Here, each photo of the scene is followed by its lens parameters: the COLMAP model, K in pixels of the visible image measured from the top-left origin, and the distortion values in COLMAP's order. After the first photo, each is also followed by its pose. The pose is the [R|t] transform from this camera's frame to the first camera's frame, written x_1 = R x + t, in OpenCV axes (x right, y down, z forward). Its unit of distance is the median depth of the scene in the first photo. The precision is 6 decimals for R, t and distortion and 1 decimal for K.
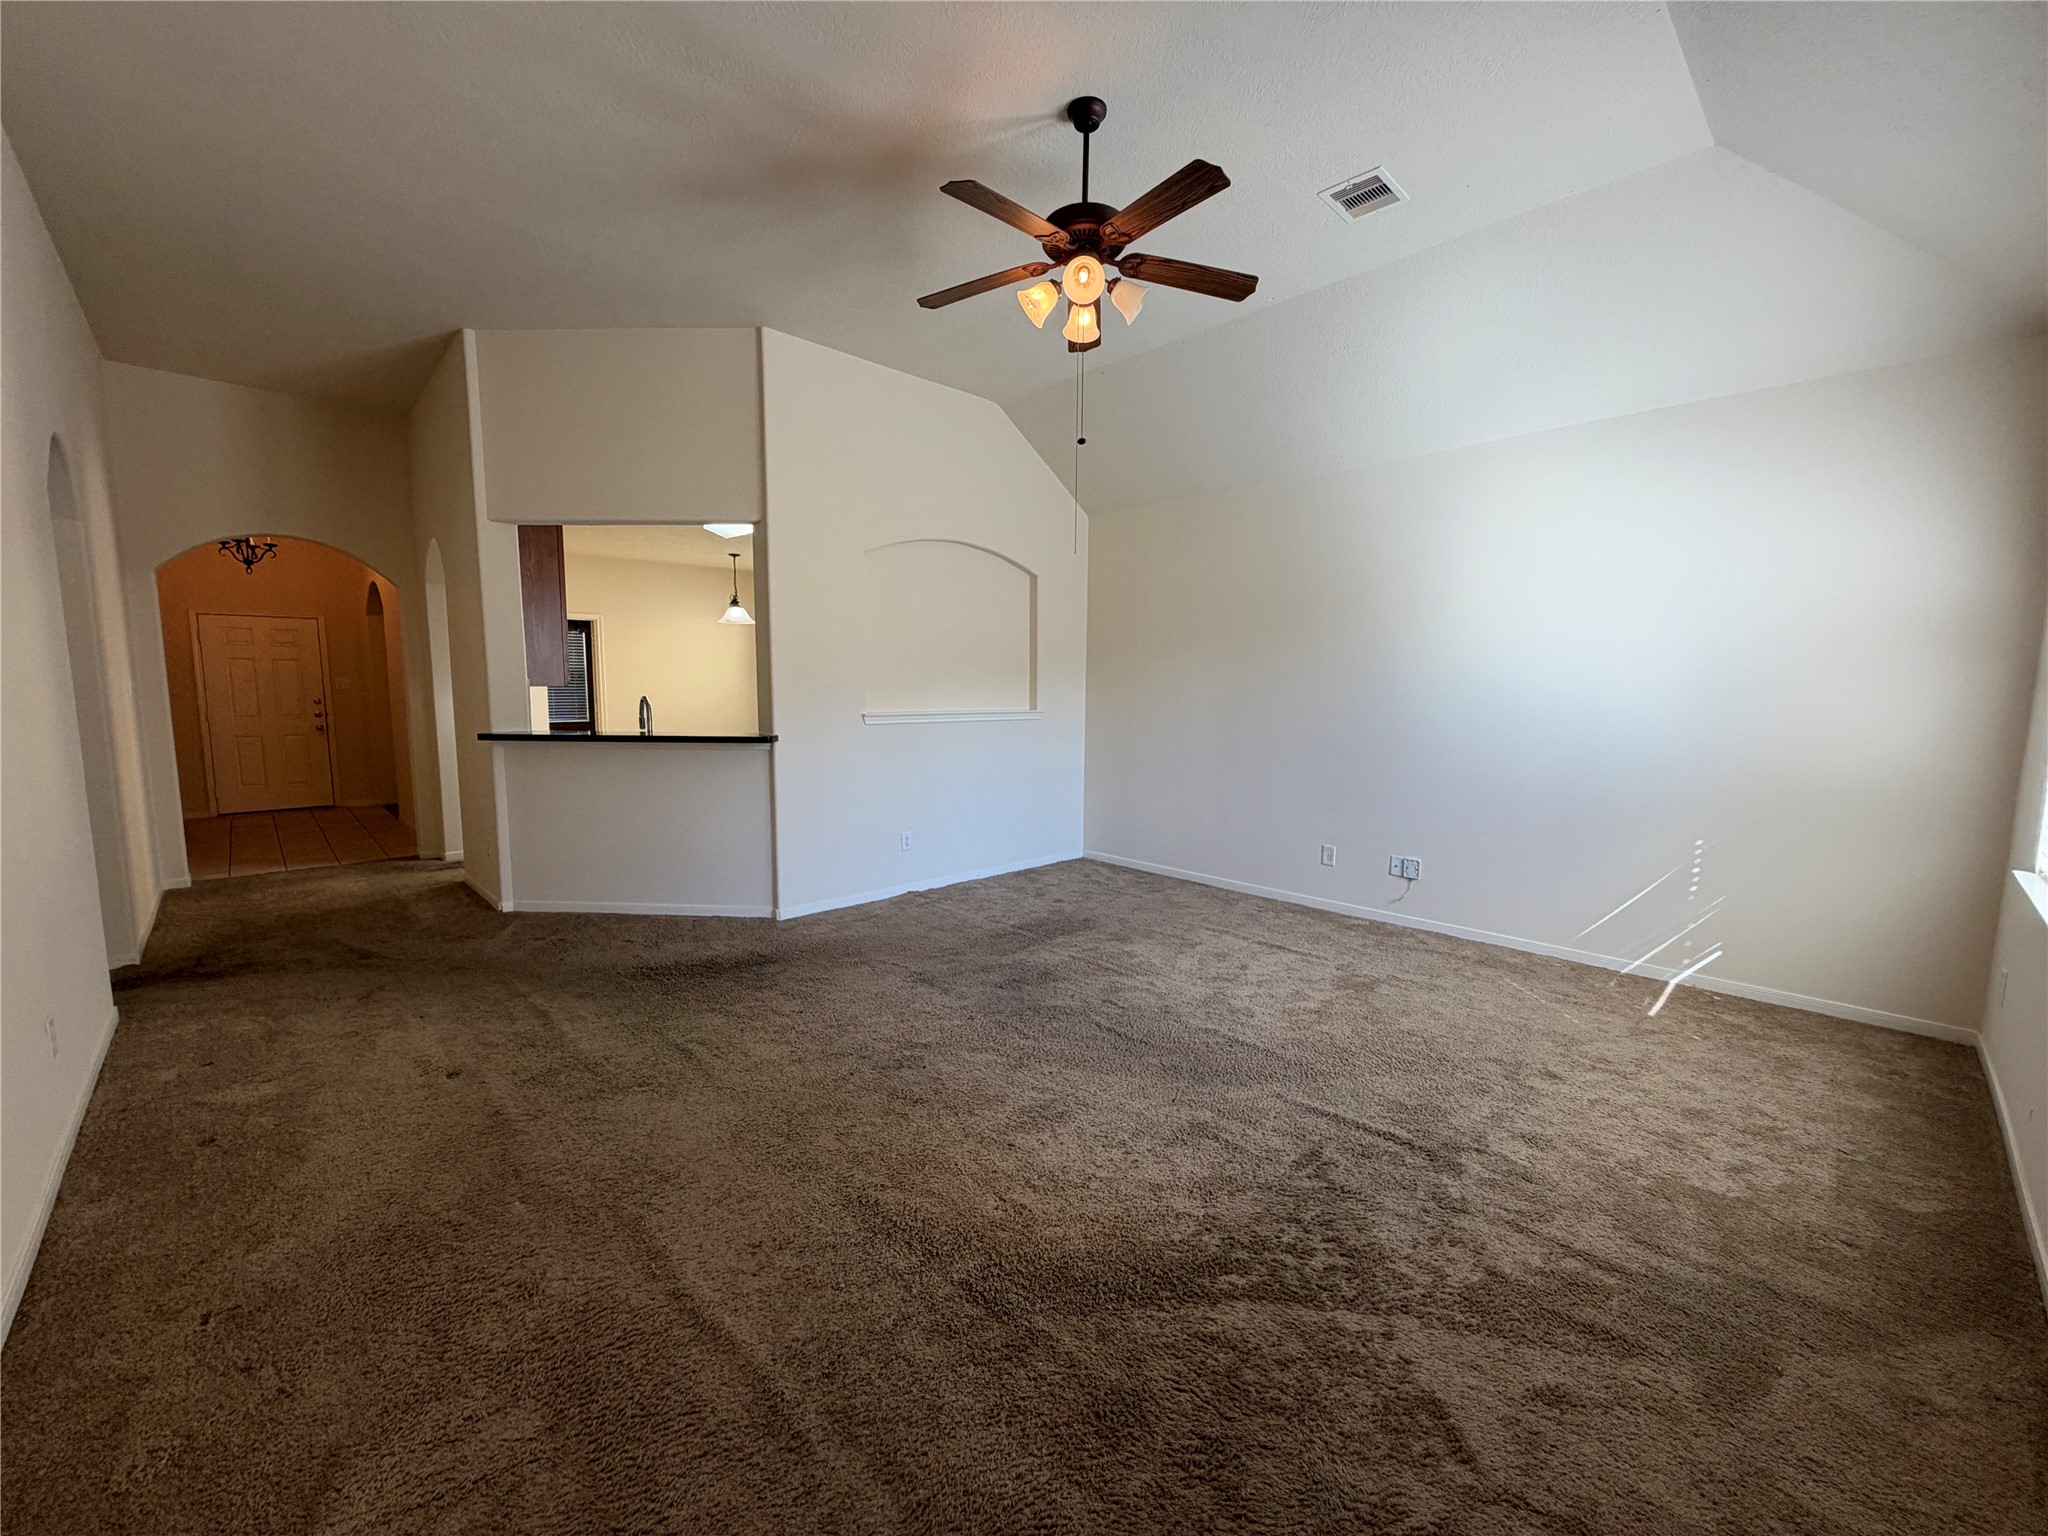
lens RADIAL K [[814.8, 0, 1016.7], [0, 814.8, 776.4], [0, 0, 1]] dist [-0.002142, 0.000625]
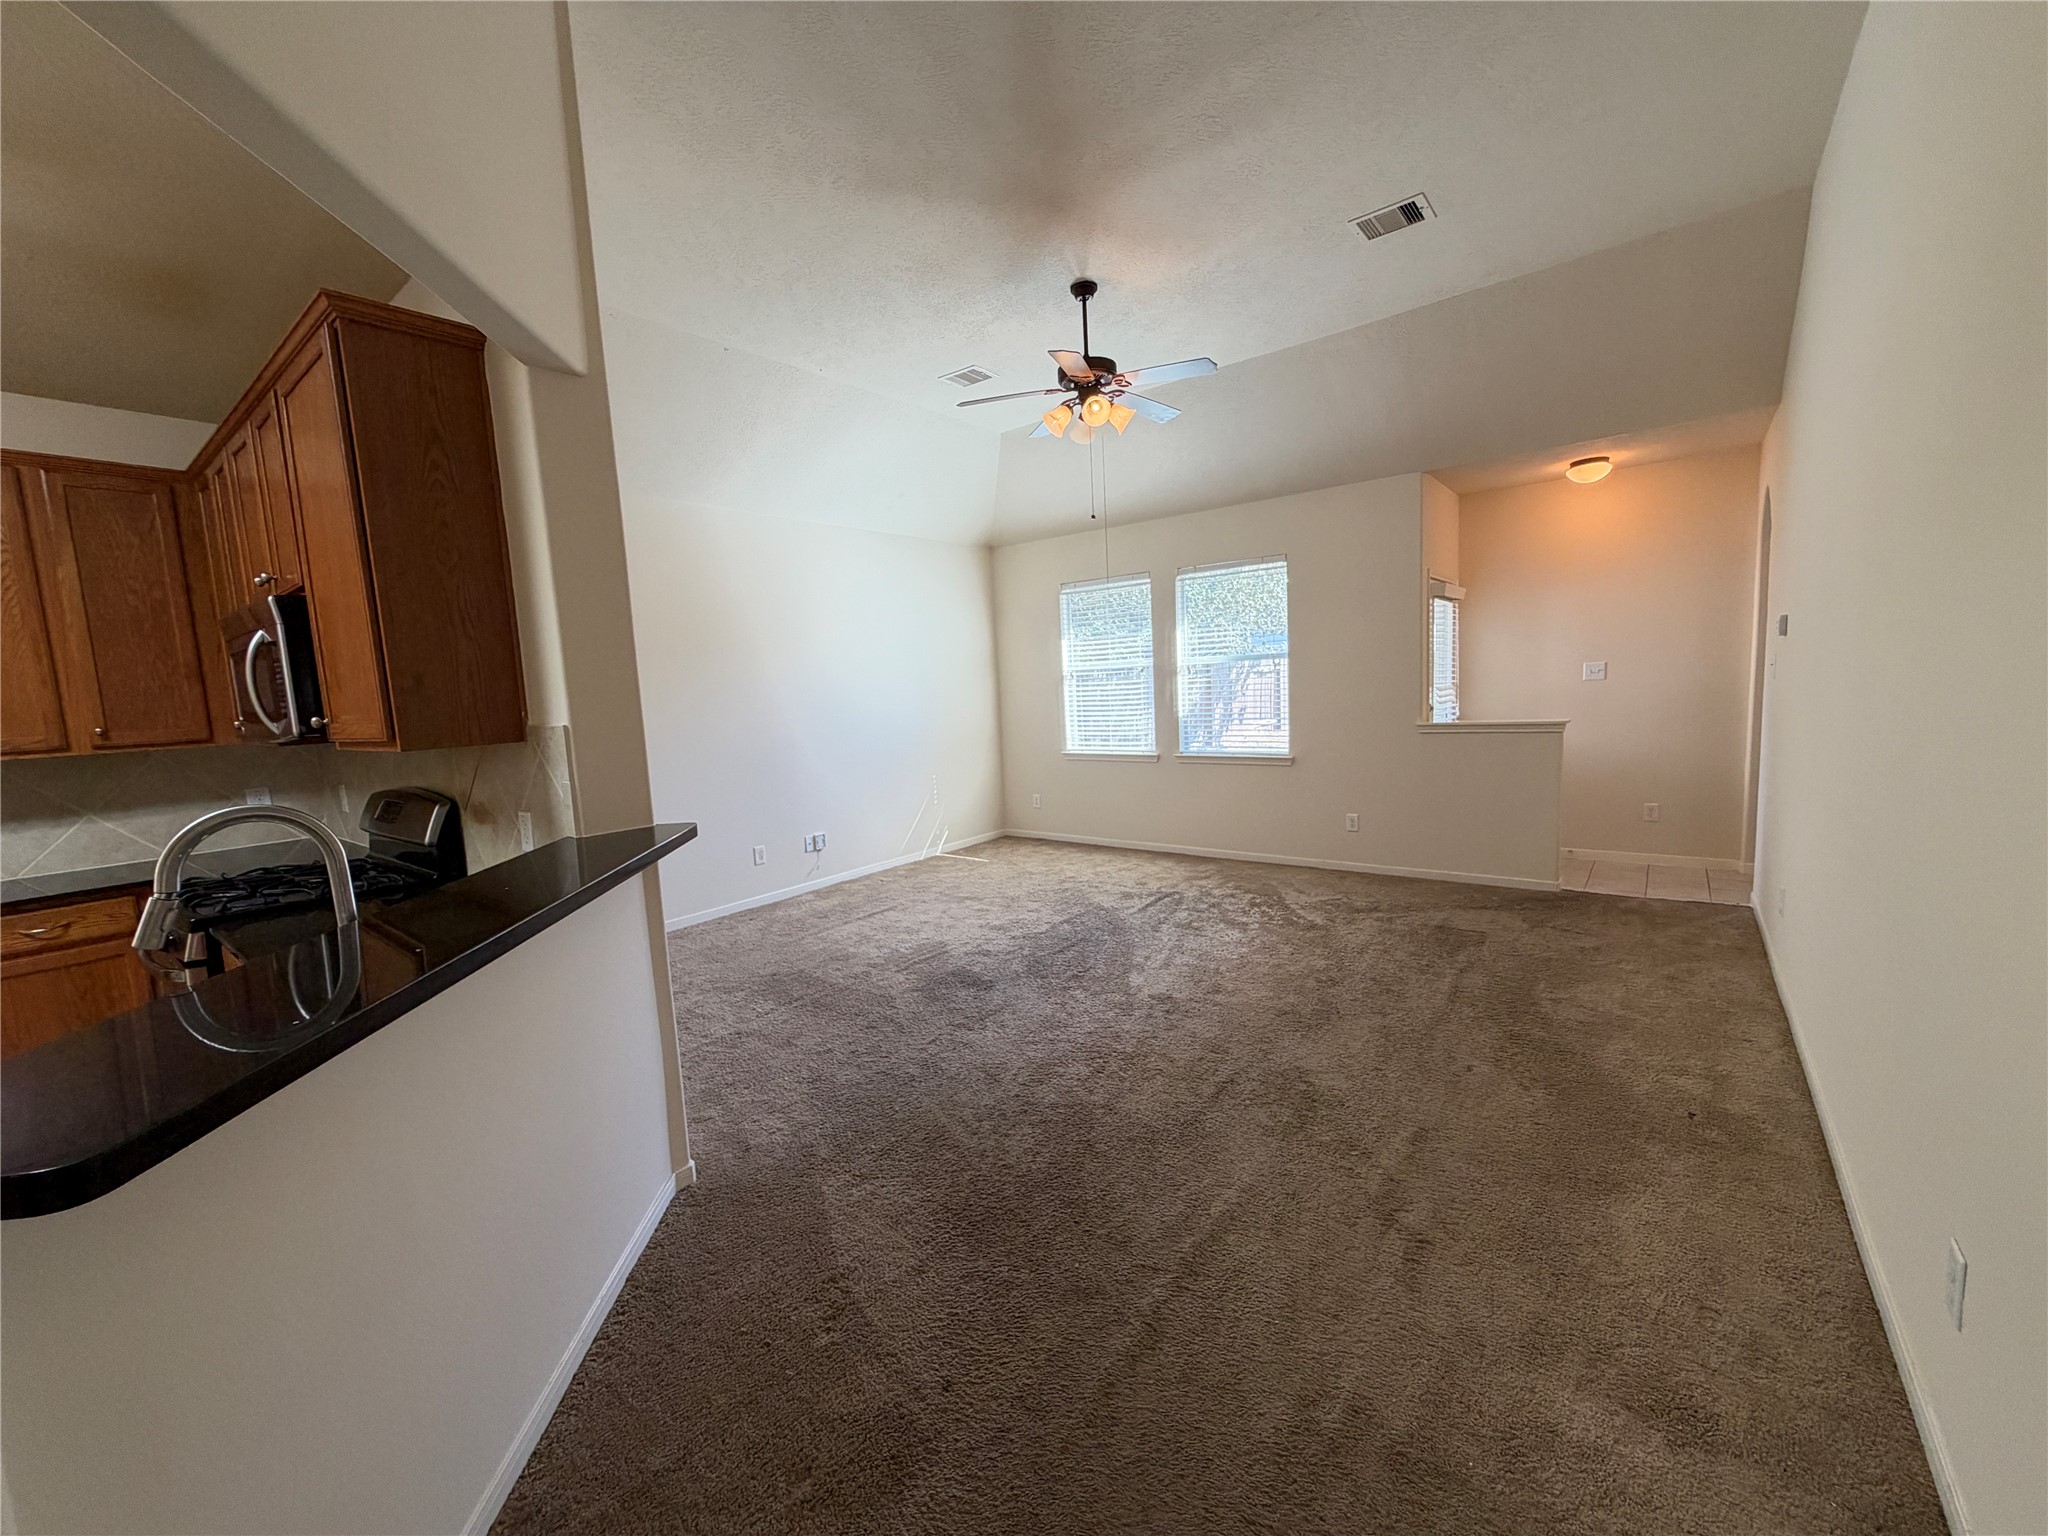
lens RADIAL K [[814.8, 0, 1017.1], [0, 814.8, 772.8], [0, 0, 1]] dist [-0.002142, 0.000625]
pose [[-0.143248, -0.102736, 0.984340, -1.284014], [0.163767, 0.978426, 0.125952, -0.164952], [-0.976043, 0.179245, -0.123333, 1.325897]]
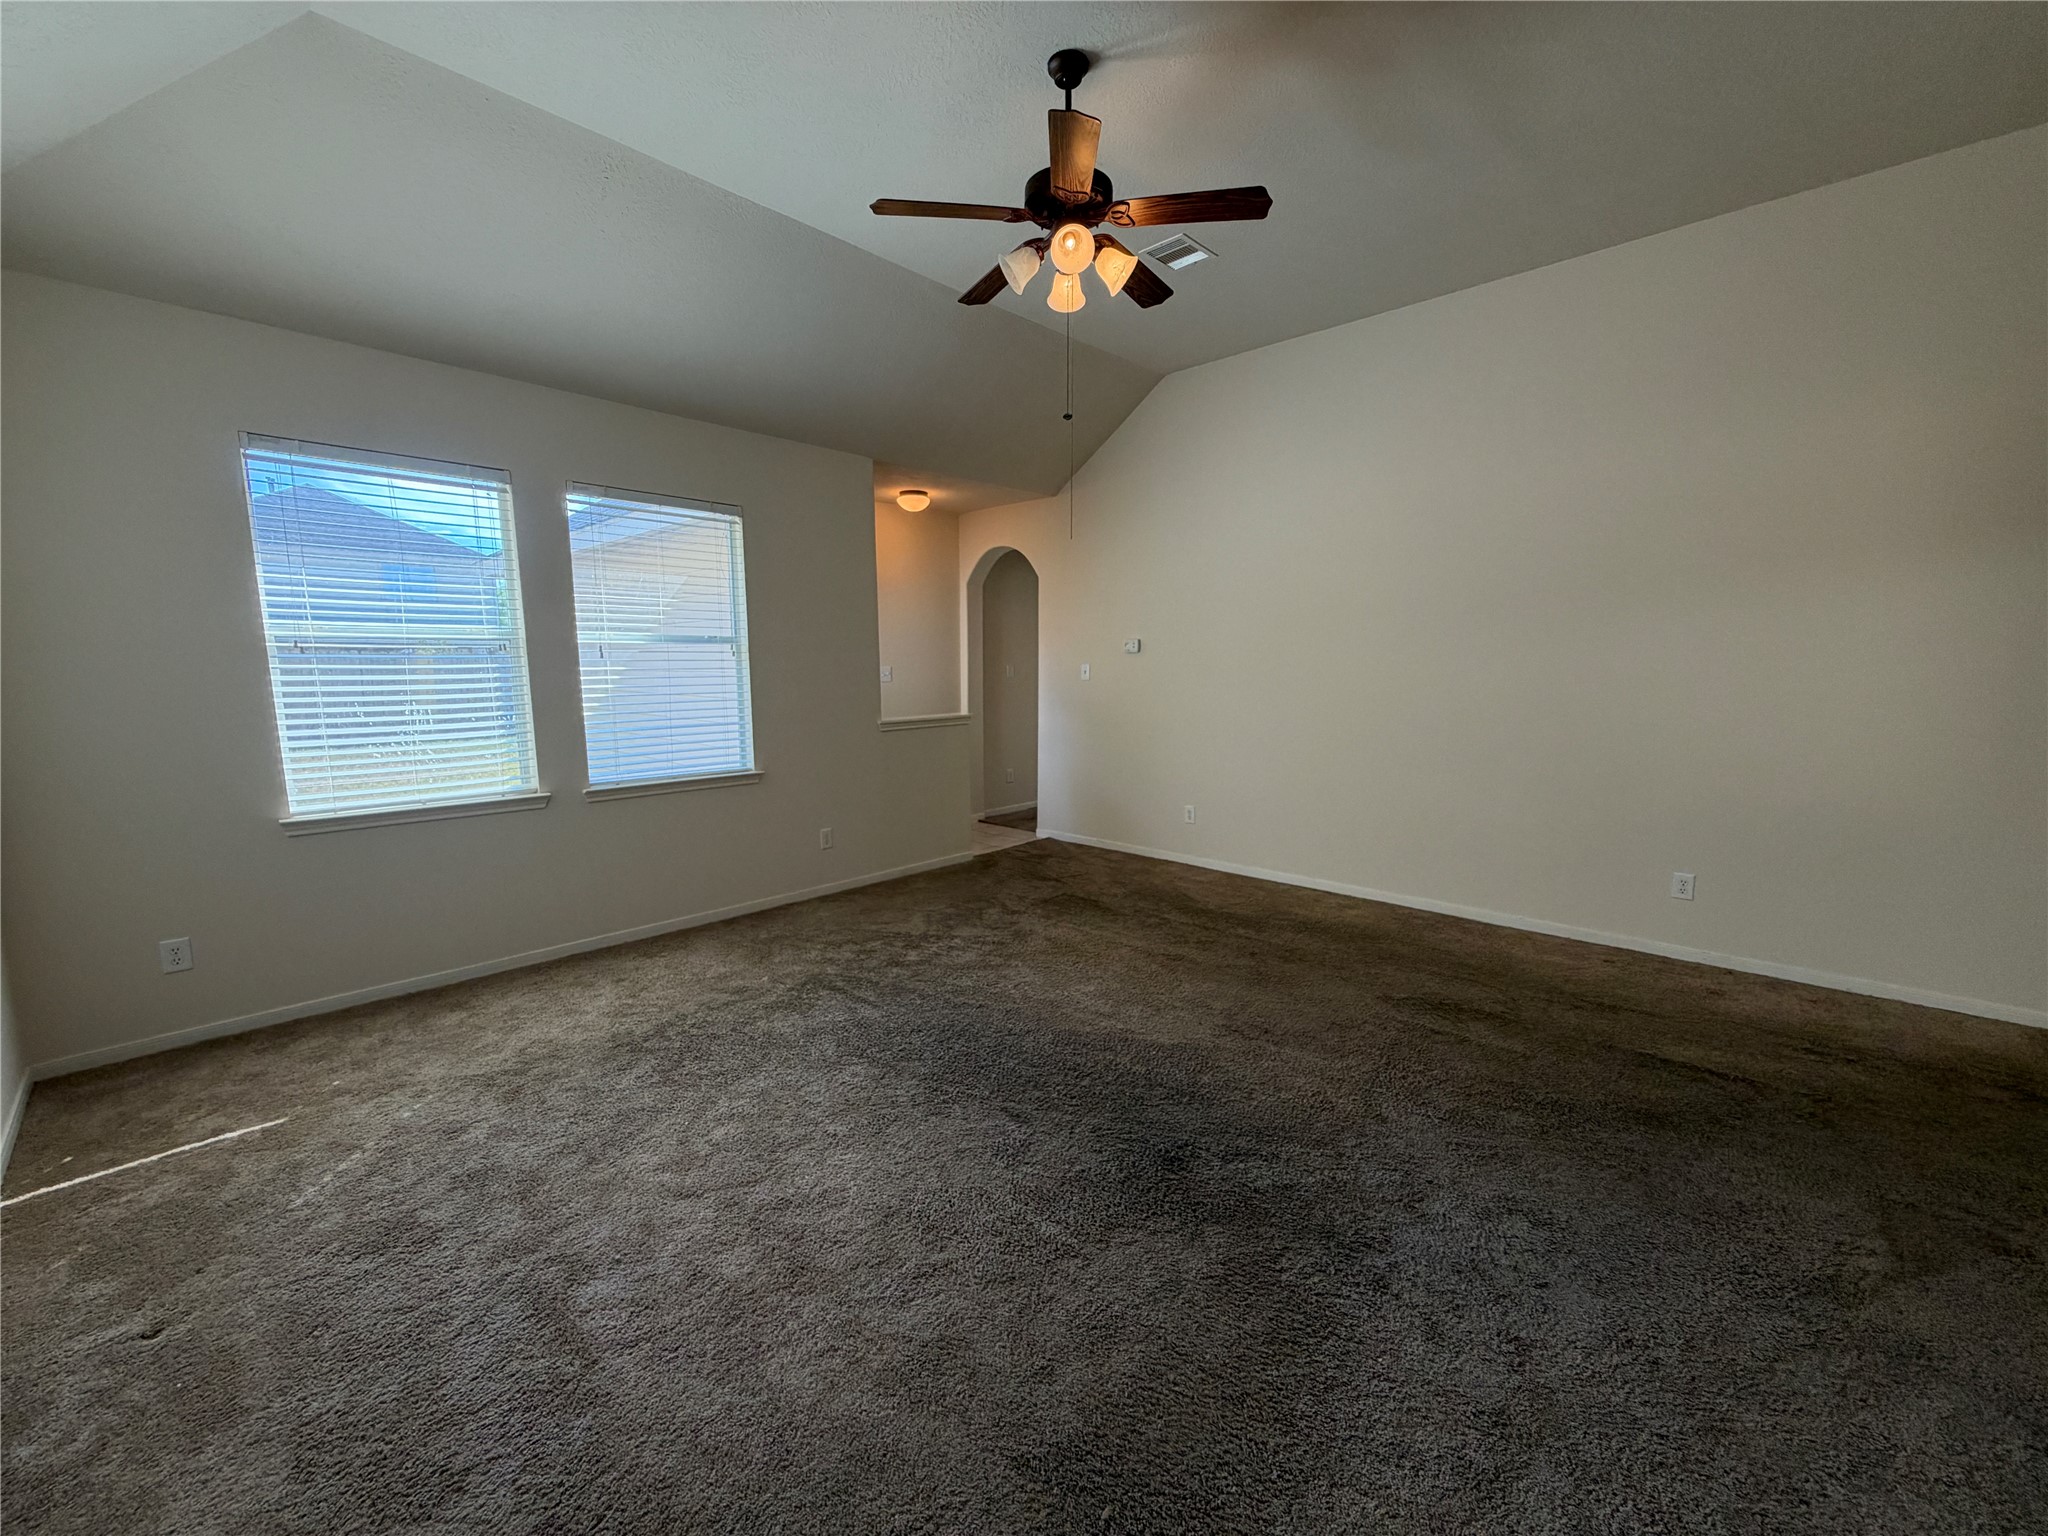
lens RADIAL K [[814.8, 0, 1015.5], [0, 814.8, 762.3], [0, 0, 1]] dist [-0.002142, 0.000625]
pose [[-0.998982, 0.011224, -0.043699, 0.179840], [0.000815, 0.972895, 0.231248, -0.216804], [0.045110, 0.230977, -0.971913, 1.945857]]
